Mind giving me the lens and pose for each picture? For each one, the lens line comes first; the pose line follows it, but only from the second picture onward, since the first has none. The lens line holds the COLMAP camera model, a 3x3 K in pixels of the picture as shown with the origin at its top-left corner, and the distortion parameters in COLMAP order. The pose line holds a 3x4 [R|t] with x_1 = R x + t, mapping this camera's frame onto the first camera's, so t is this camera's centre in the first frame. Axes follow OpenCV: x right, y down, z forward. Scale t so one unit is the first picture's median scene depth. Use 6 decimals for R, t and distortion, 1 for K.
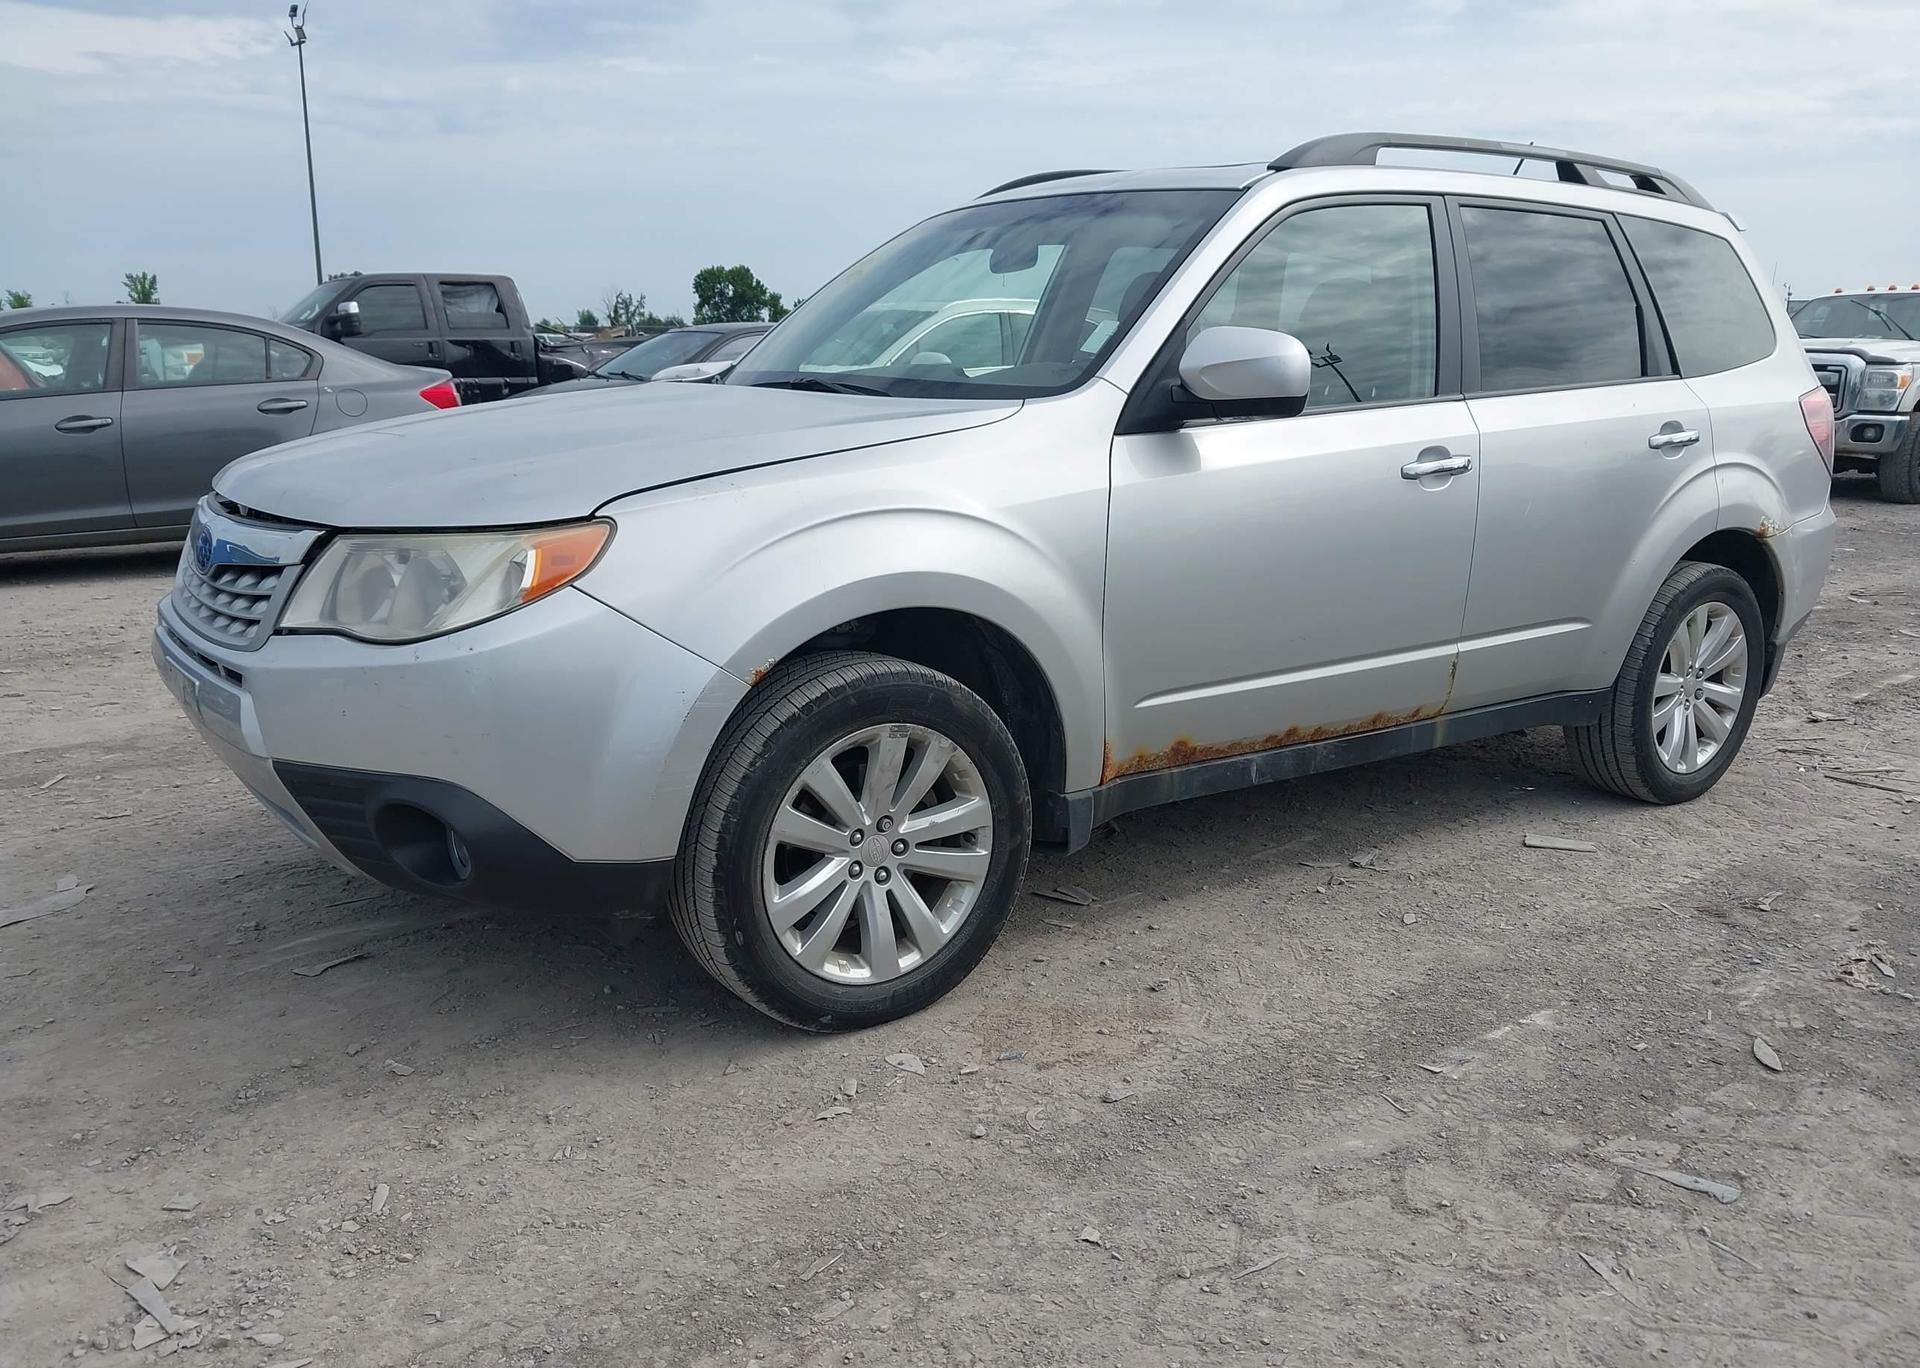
lens RADIAL K [[1512.5, 0, 966.1], [0, 1512.5, 698.4], [0, 0, 1]] dist [0.037397, -0.051432]
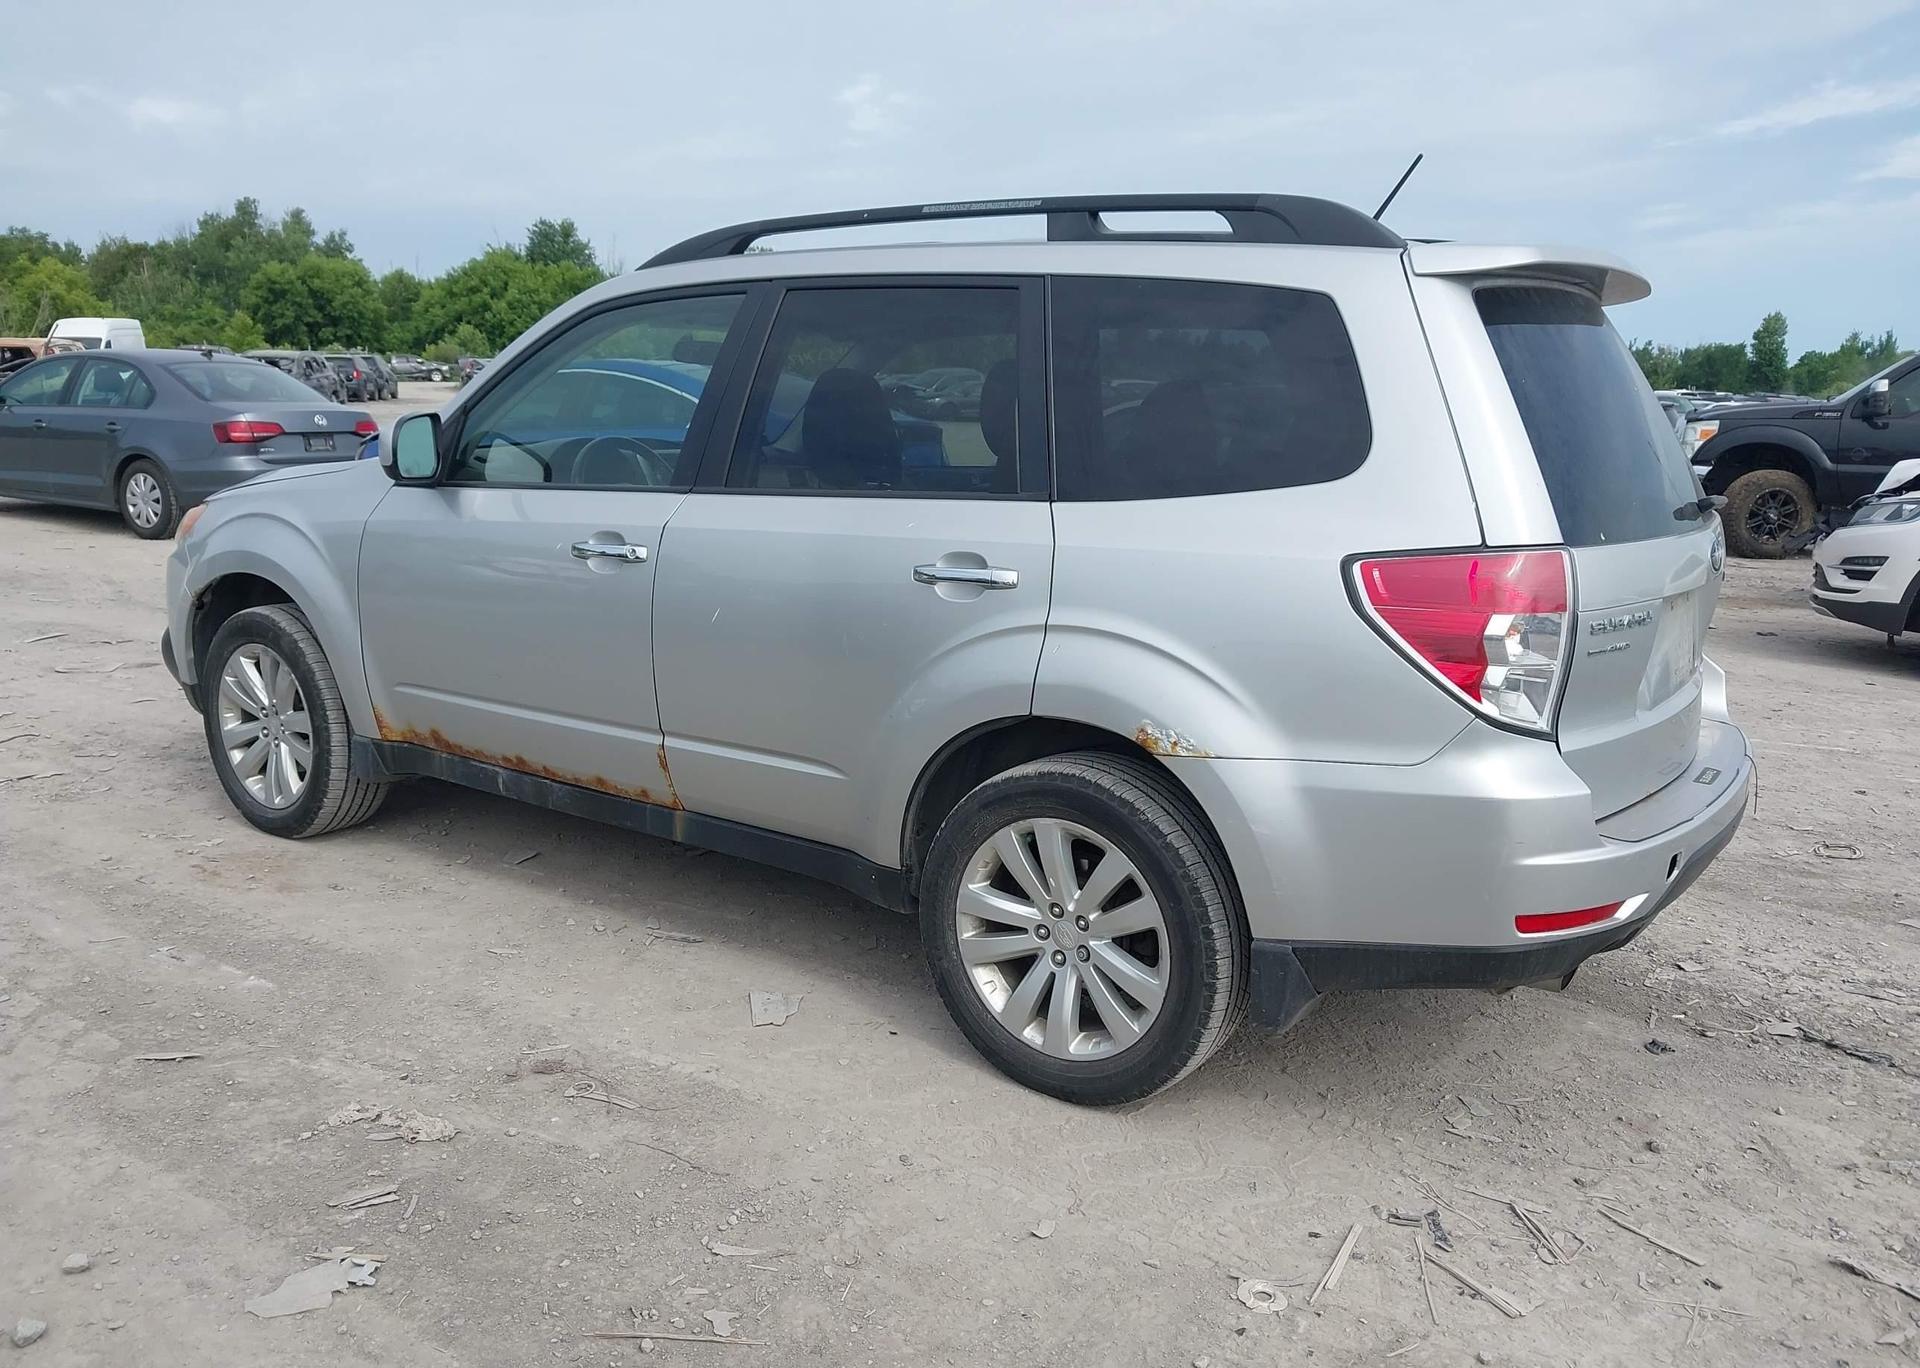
lens RADIAL K [[1512.5, 0, 966.1], [0, 1512.5, 698.4], [0, 0, 1]] dist [0.037397, -0.051432]
pose [[0.337243, 0.185945, -0.922872, 1.622701], [-0.232006, 0.966480, 0.109950, -0.268173], [0.912382, 0.177032, 0.369079, 1.021742]]
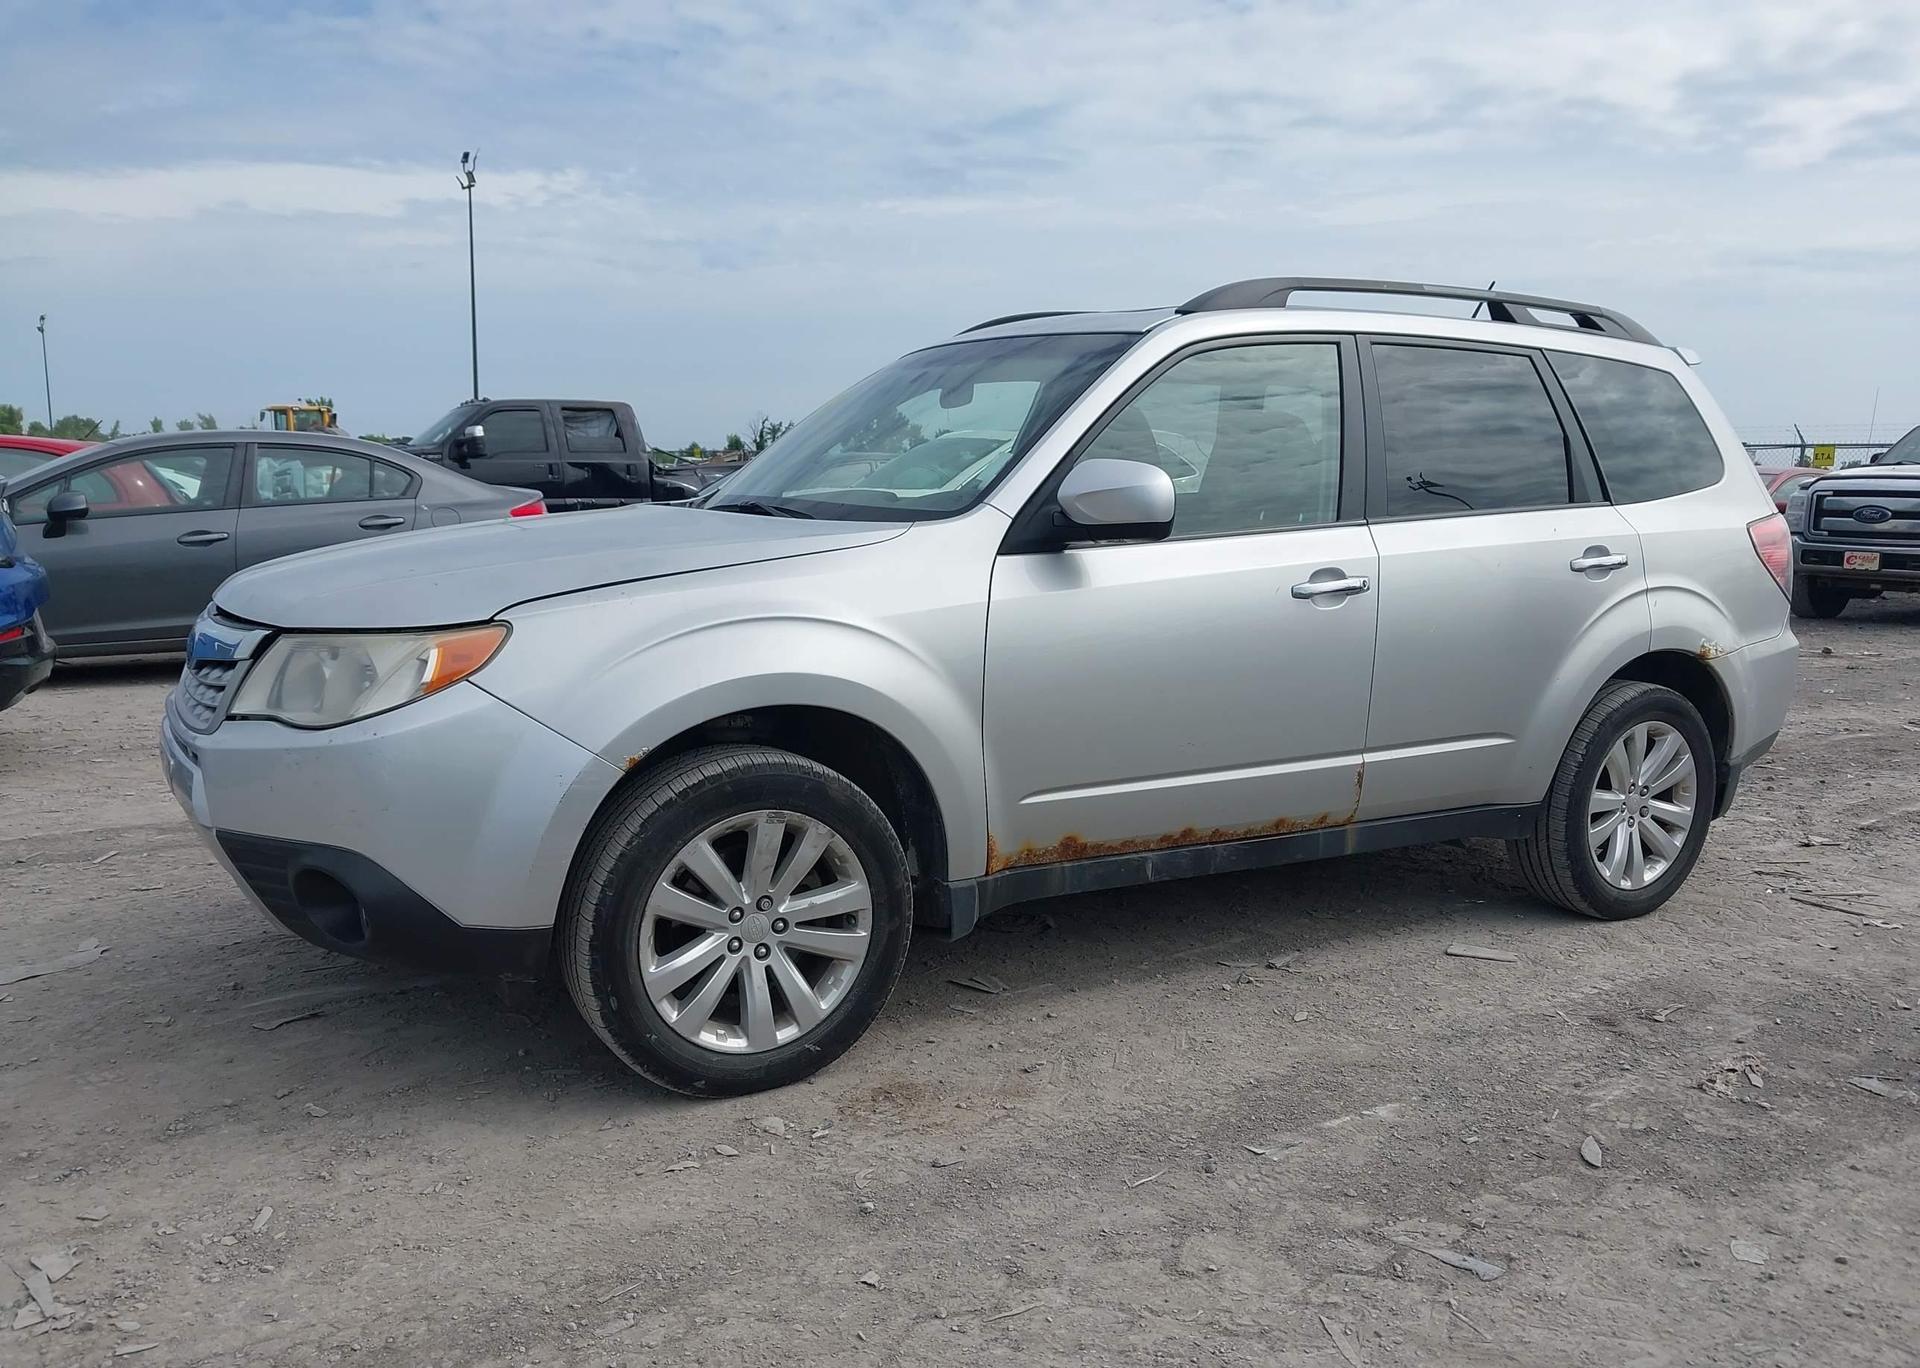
lens RADIAL K [[1512.5, 0, 966.1], [0, 1512.5, 698.4], [0, 0, 1]] dist [0.037397, -0.051432]
pose [[0.996245, 0.016544, -0.084983, 0.173369], [-0.023045, 0.996834, -0.076100, 0.014329], [0.083455, 0.077773, 0.993472, -0.081906]]
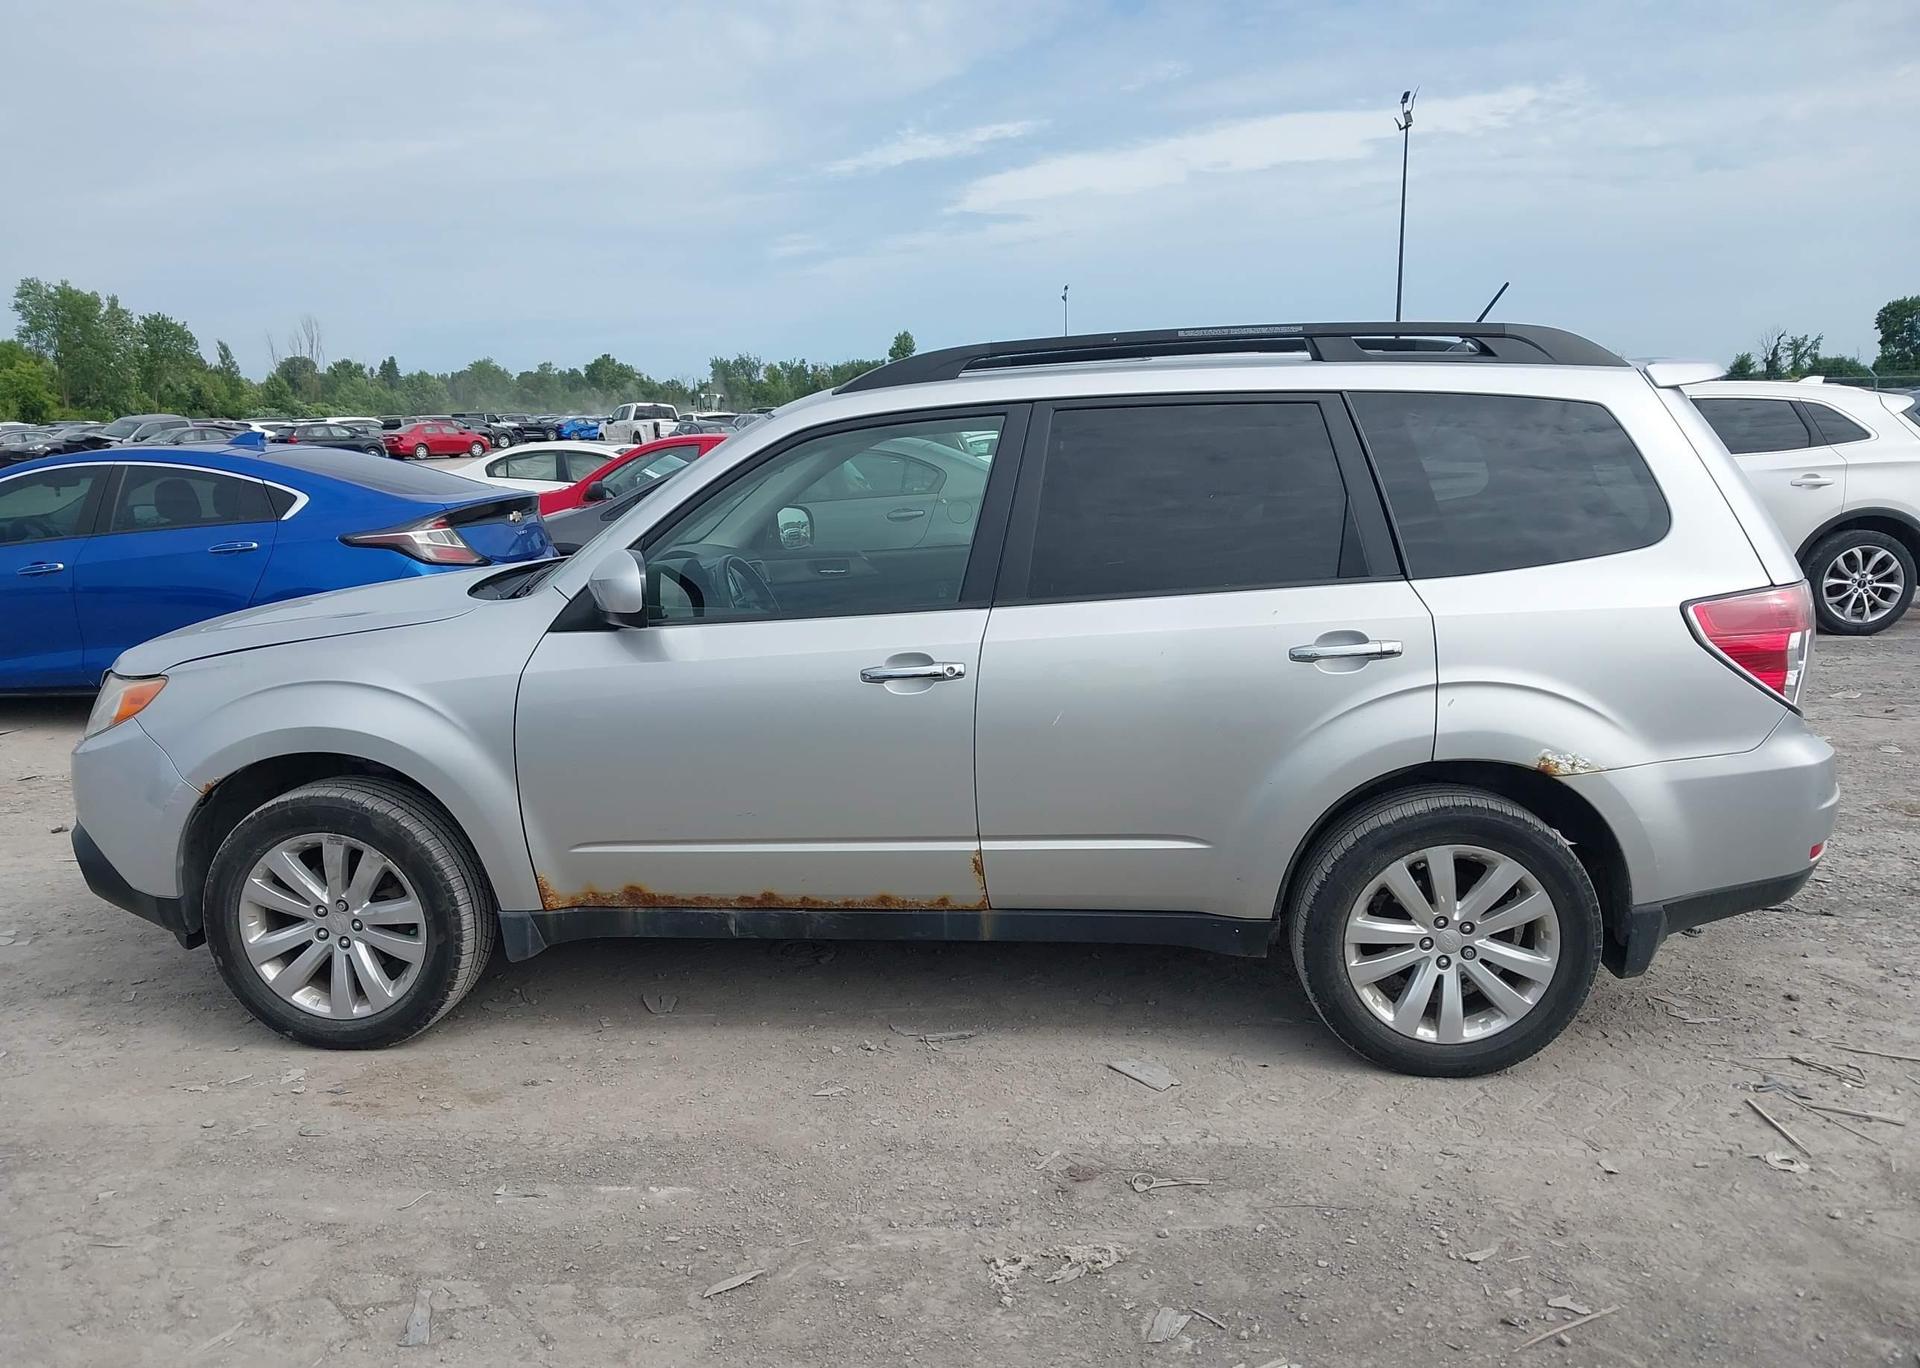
lens RADIAL K [[1509.4, 0, 932.4], [0, 1509.4, 689.7], [0, 0, 1]] dist [0.036454, -0.064891]
pose [[0.753462, 0.089175, -0.651416, 1.185839], [-0.114087, 0.993463, 0.004040, -0.173063], [0.647518, 0.071274, 0.758710, 0.265936]]
